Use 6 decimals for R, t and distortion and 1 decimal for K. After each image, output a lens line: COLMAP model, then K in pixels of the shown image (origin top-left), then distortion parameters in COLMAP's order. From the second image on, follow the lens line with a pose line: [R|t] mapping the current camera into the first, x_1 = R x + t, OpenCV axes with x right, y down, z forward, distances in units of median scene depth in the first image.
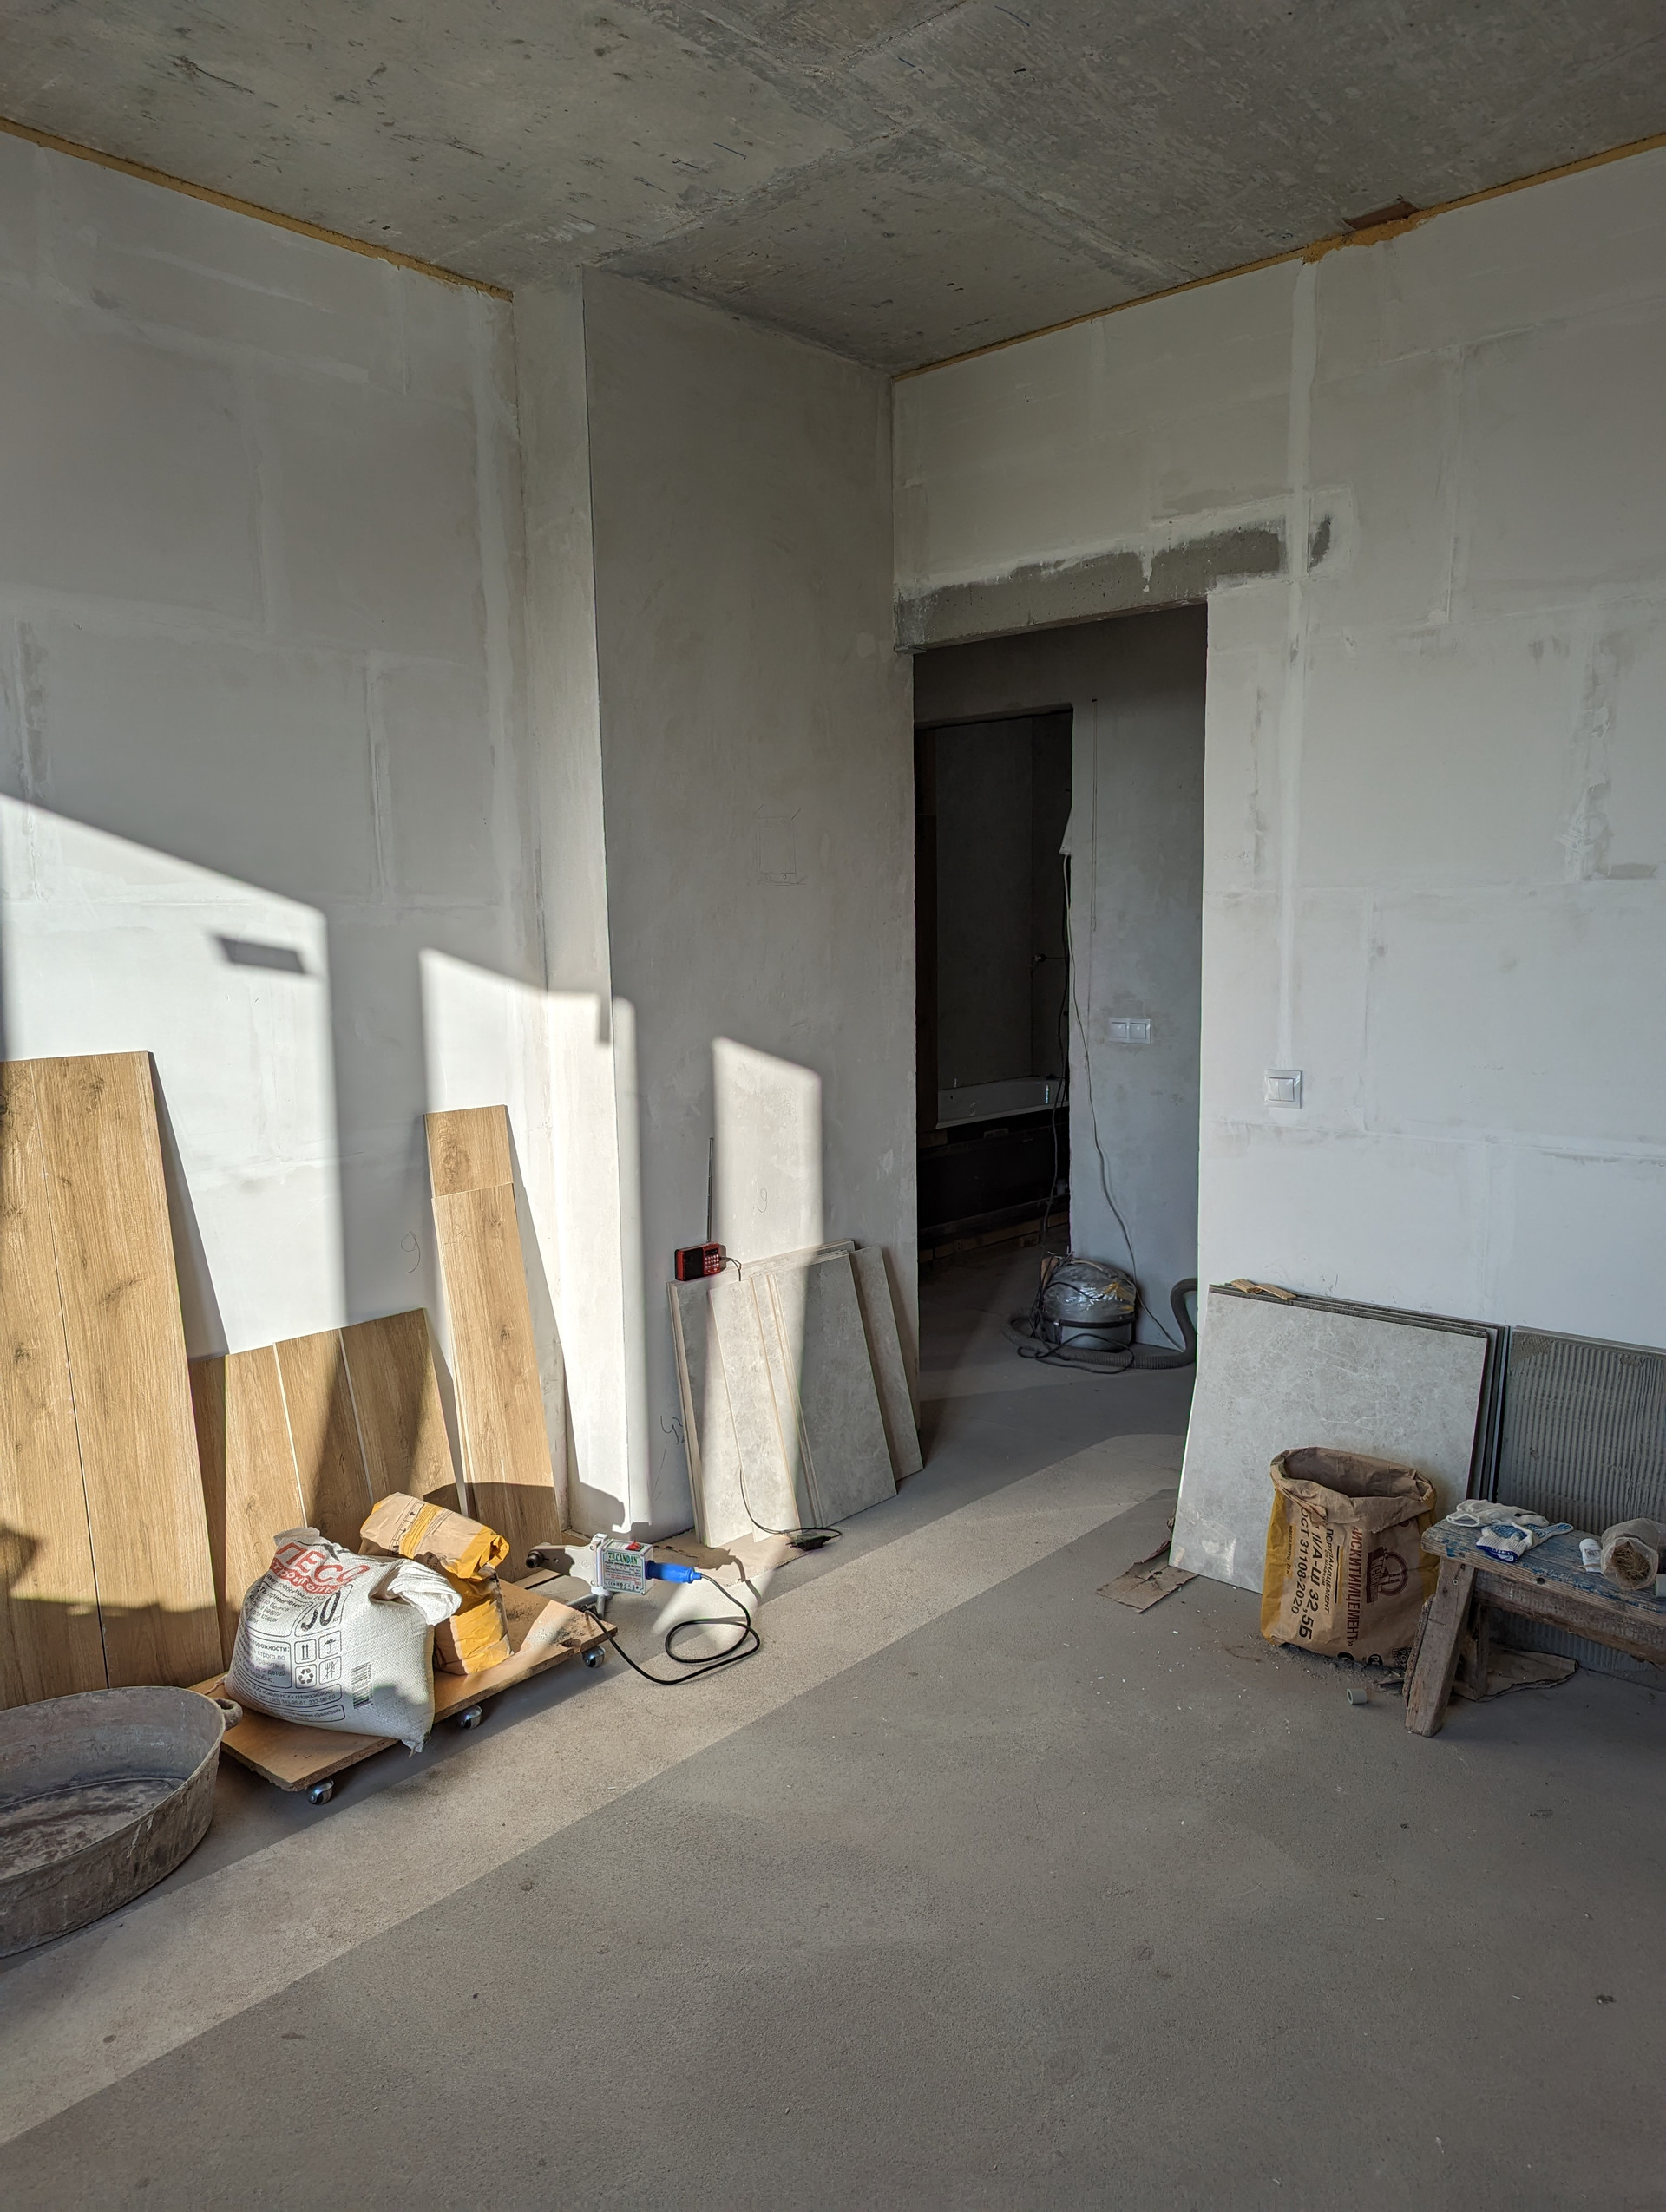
lens RADIAL K [[1553.2, 0, 833.0], [0, 1553.2, 1106.0], [0, 0, 1]] dist [0.064508, -0.057072]
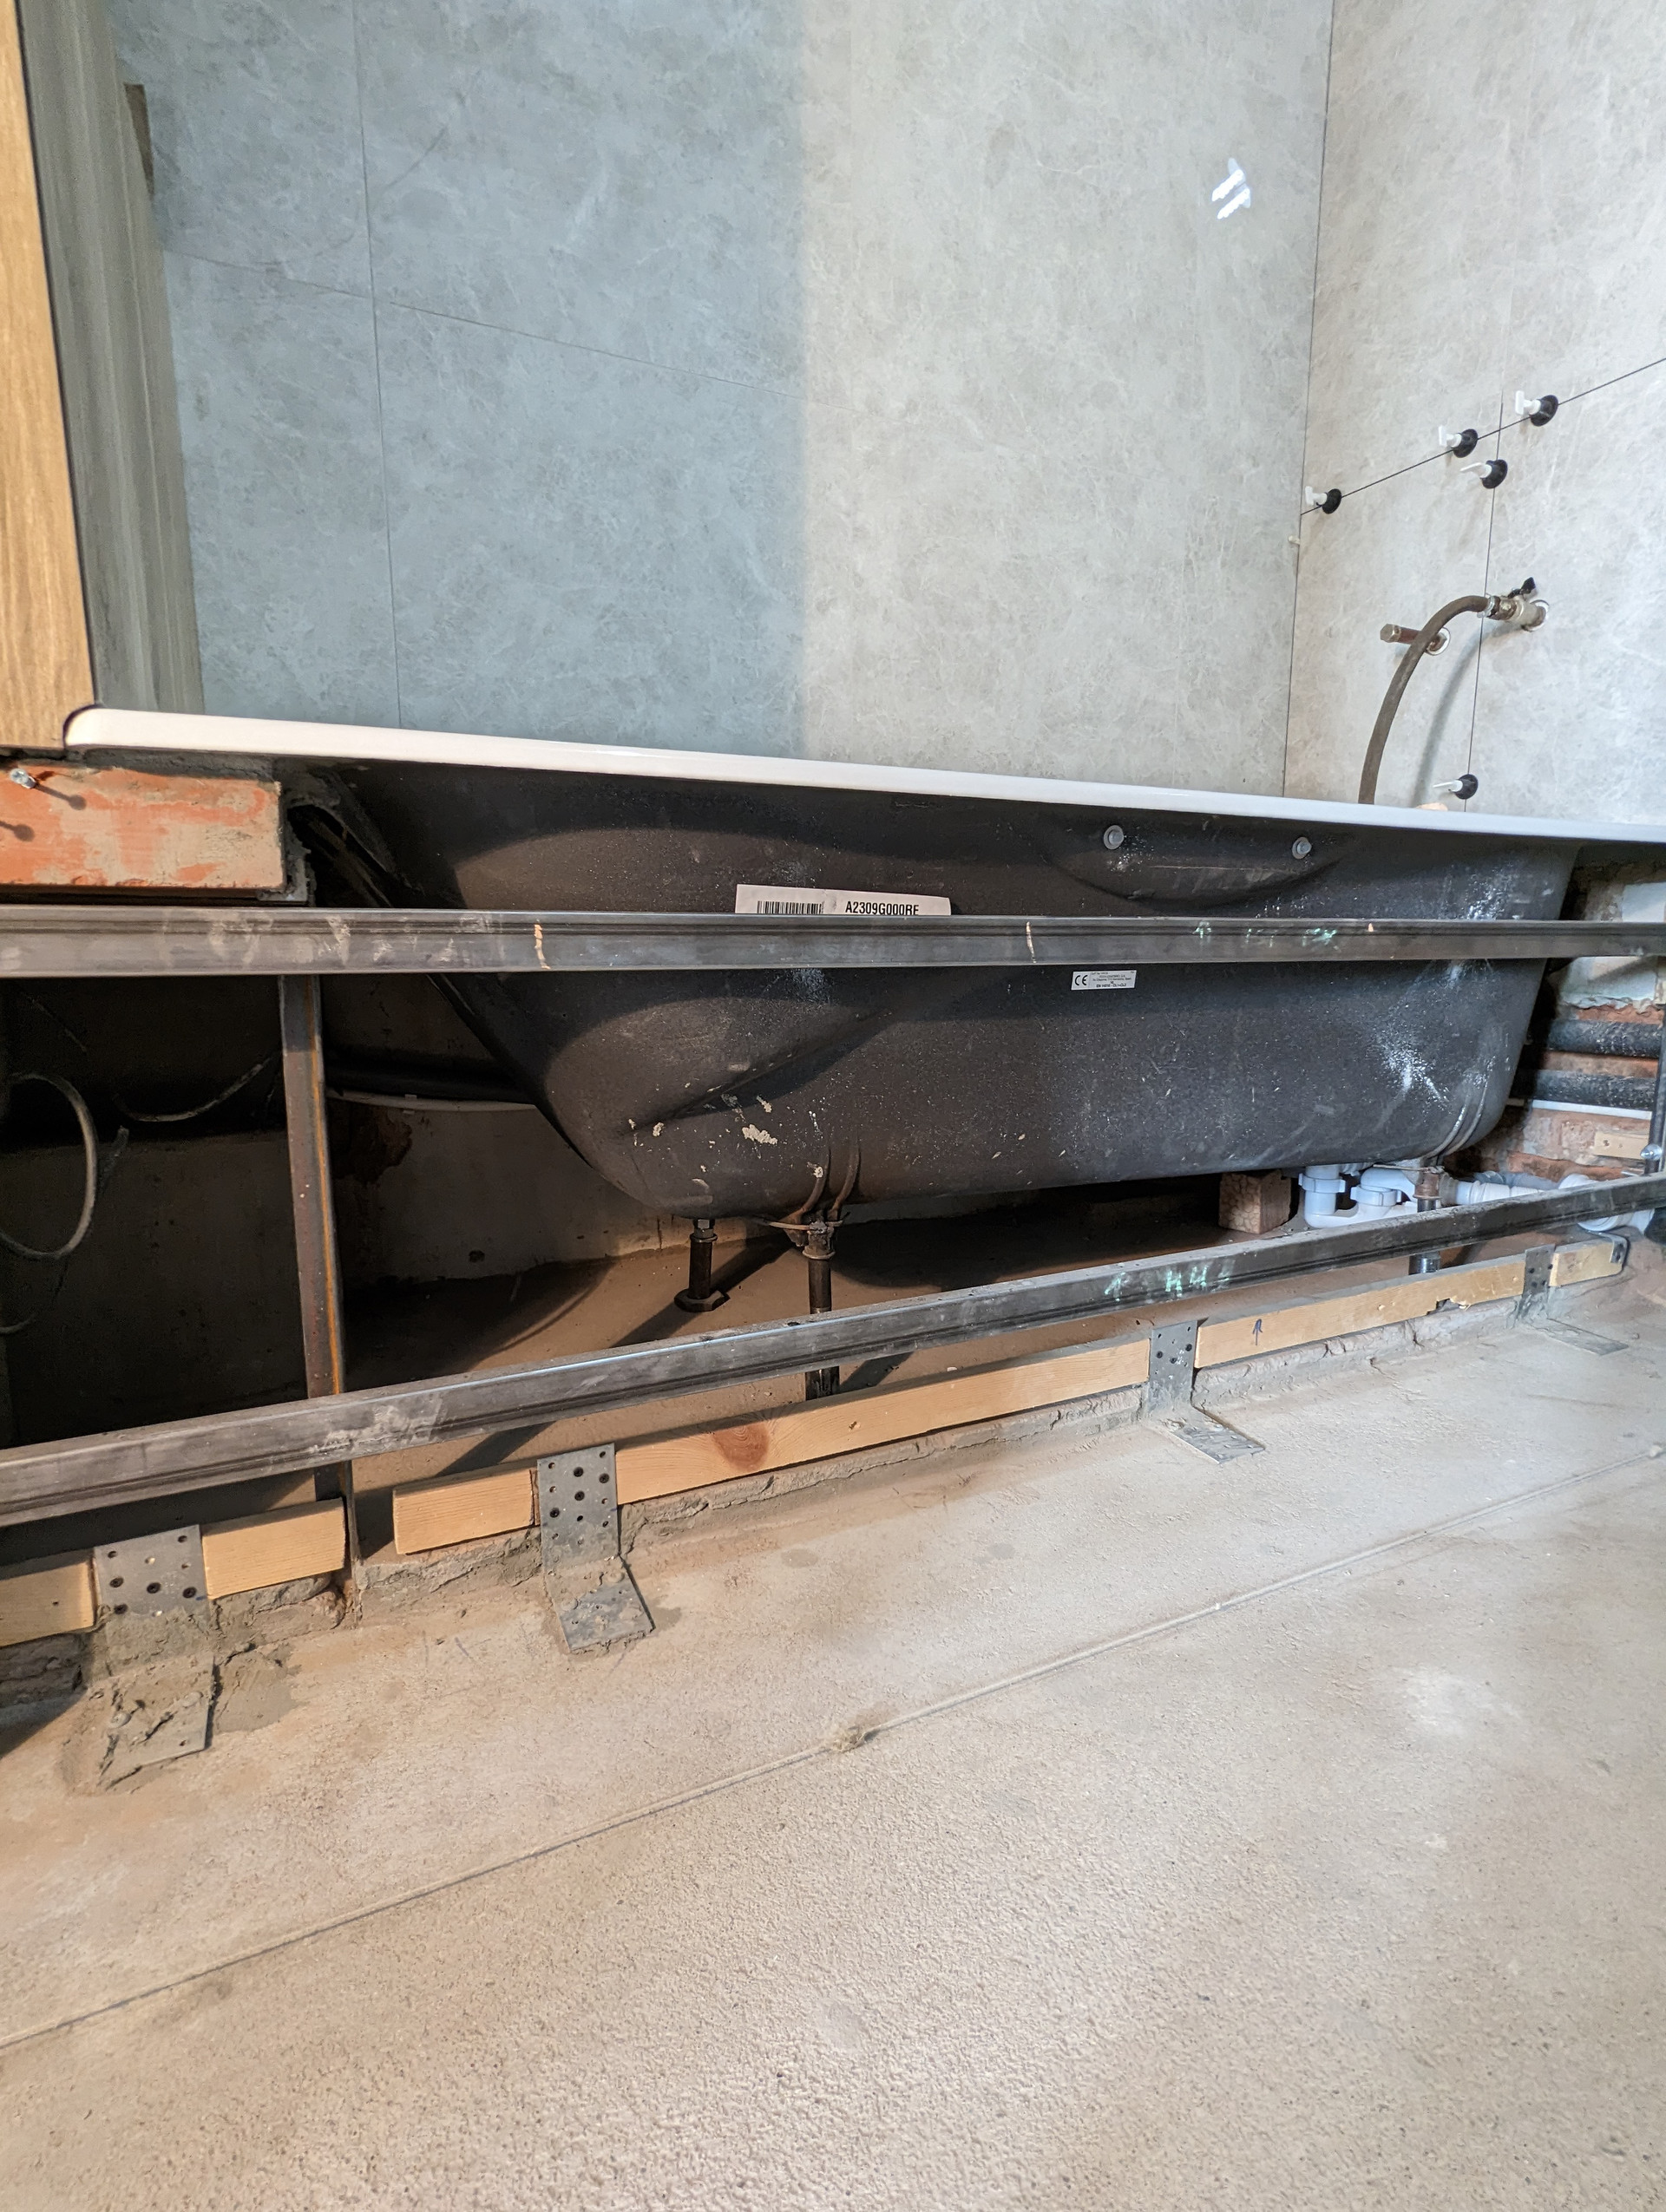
lens RADIAL K [[1051.0, 0, 829.6], [0, 1051.0, 1101.5], [0, 0, 1]] dist [-0.002755, 0.000899]
pose [[0.400211, -0.317555, 0.859645, -0.246051], [-0.016453, 0.935403, 0.353199, 0.418697], [-0.916275, -0.155498, 0.369134, 0.841446]]
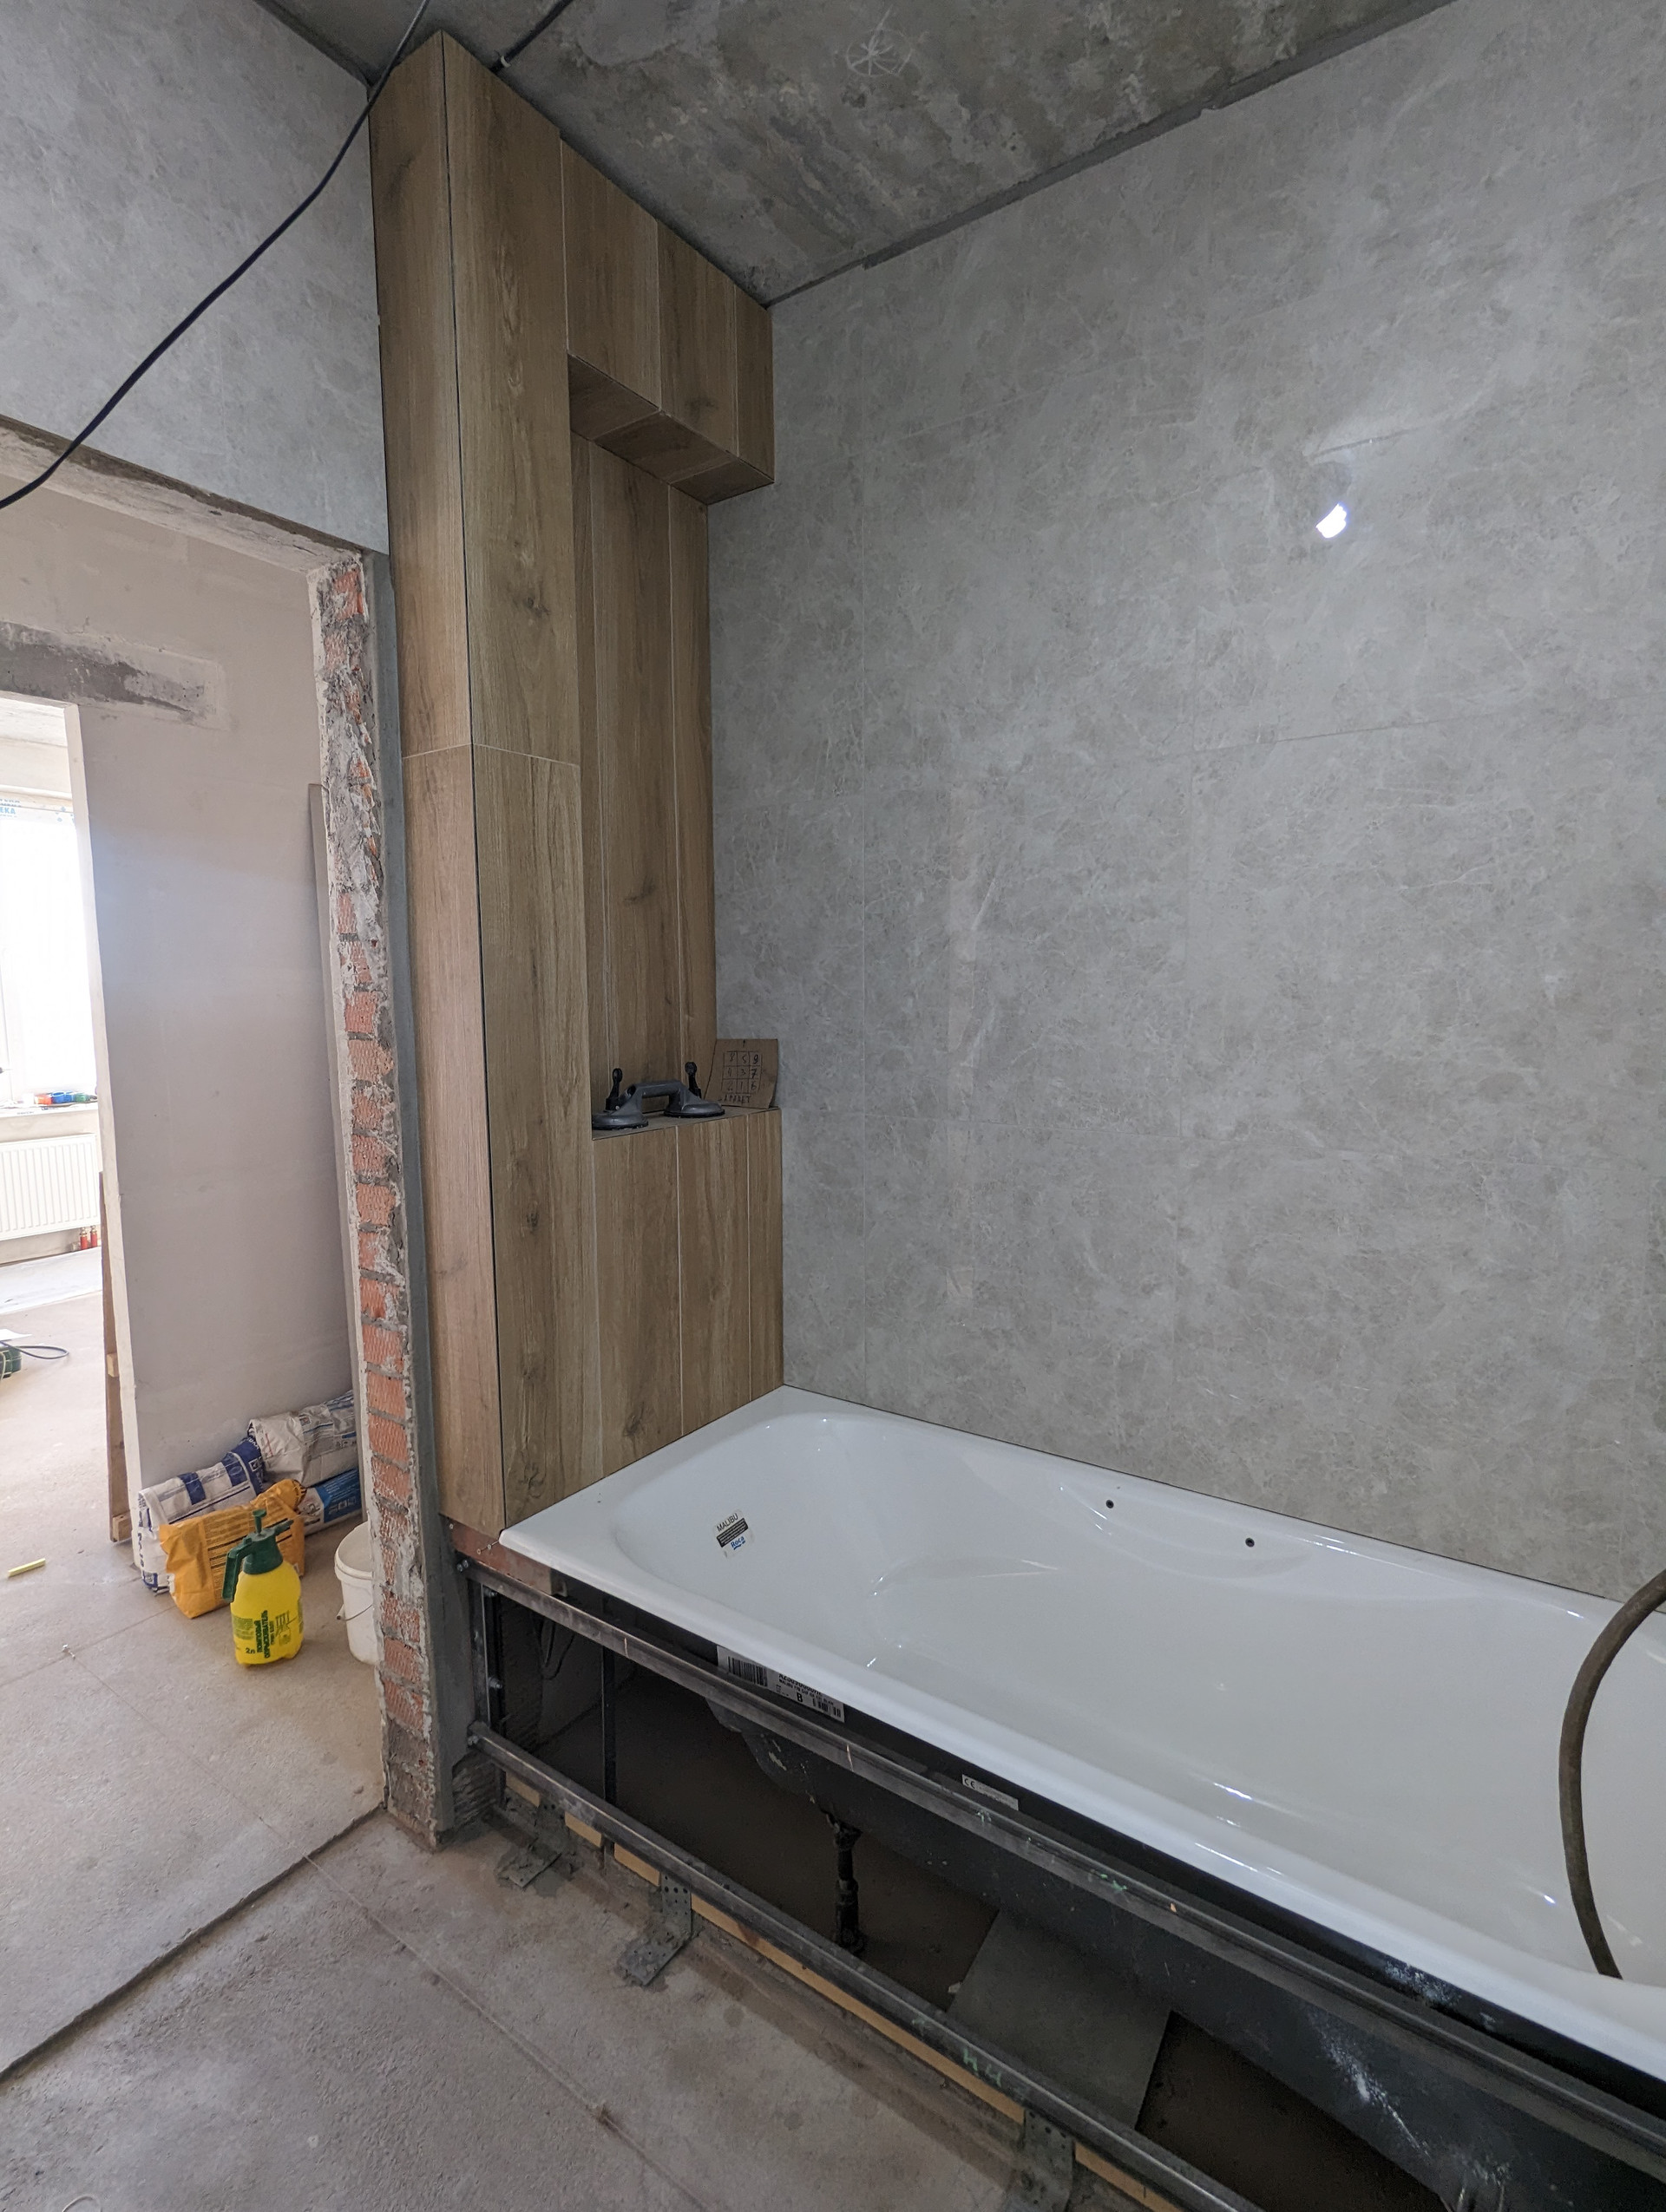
lens RADIAL K [[1044.3, 0, 829.7], [0, 1044.3, 1102.4], [0, 0, 1]] dist [-0.005846, 0.000928]
pose [[0.978160, -0.189900, 0.084509, 0.014502], [0.167148, 0.960320, 0.223266, 0.145669], [-0.123554, -0.204264, 0.971087, 0.567579]]
